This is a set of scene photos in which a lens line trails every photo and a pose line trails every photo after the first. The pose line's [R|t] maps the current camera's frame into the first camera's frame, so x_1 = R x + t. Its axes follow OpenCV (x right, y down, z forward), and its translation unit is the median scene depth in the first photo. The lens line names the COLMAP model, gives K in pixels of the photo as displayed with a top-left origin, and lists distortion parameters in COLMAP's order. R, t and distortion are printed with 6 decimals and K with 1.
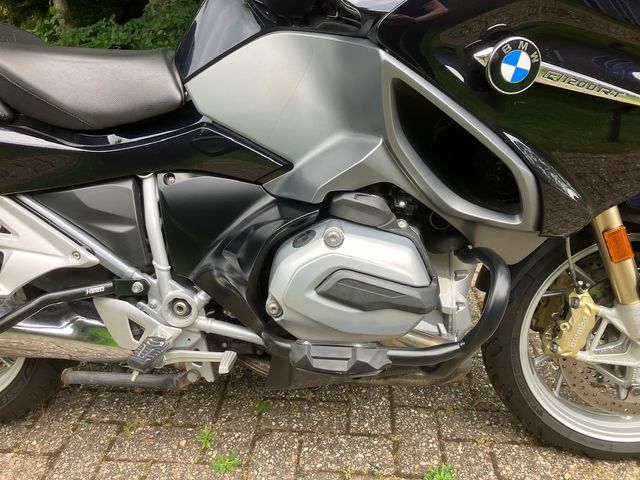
lens RADIAL K [[511.7, 0, 322.6], [0, 511.7, 241.9], [0, 0, 1]] dist [0.008781, -0.006985]
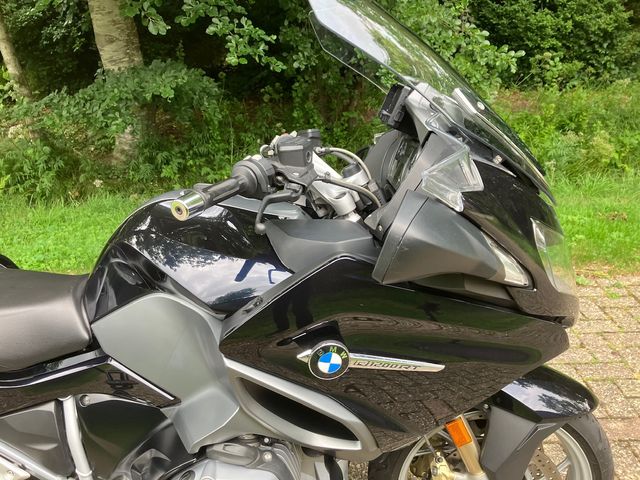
lens RADIAL K [[515.4, 0, 320.0], [0, 515.4, 240.0], [0, 0, 1]] dist [-0.002234, -0.007965]
pose [[0.997236, -0.067041, 0.032041, 0.228467], [0.067265, 0.997717, -0.005969, -0.445791], [-0.031567, 0.008108, 0.999469, -0.209924]]
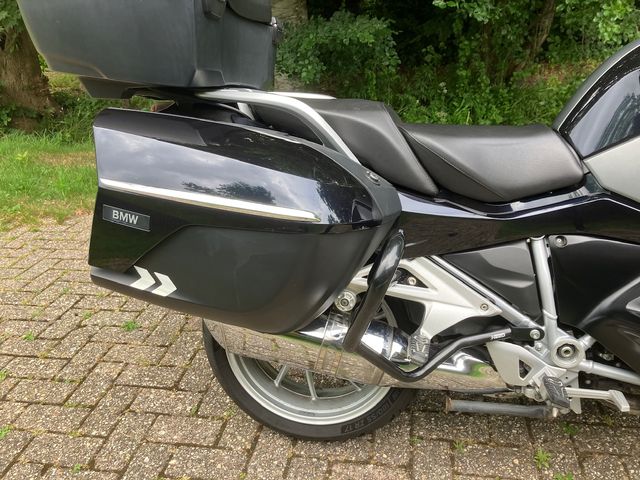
lens RADIAL K [[511.7, 0, 322.6], [0, 511.7, 241.9], [0, 0, 1]] dist [0.008781, -0.006985]
pose [[0.994336, -0.004029, -0.106206, -0.708915], [0.005468, 0.999897, 0.013265, -0.138320], [0.106142, -0.013771, 0.994256, -0.209227]]
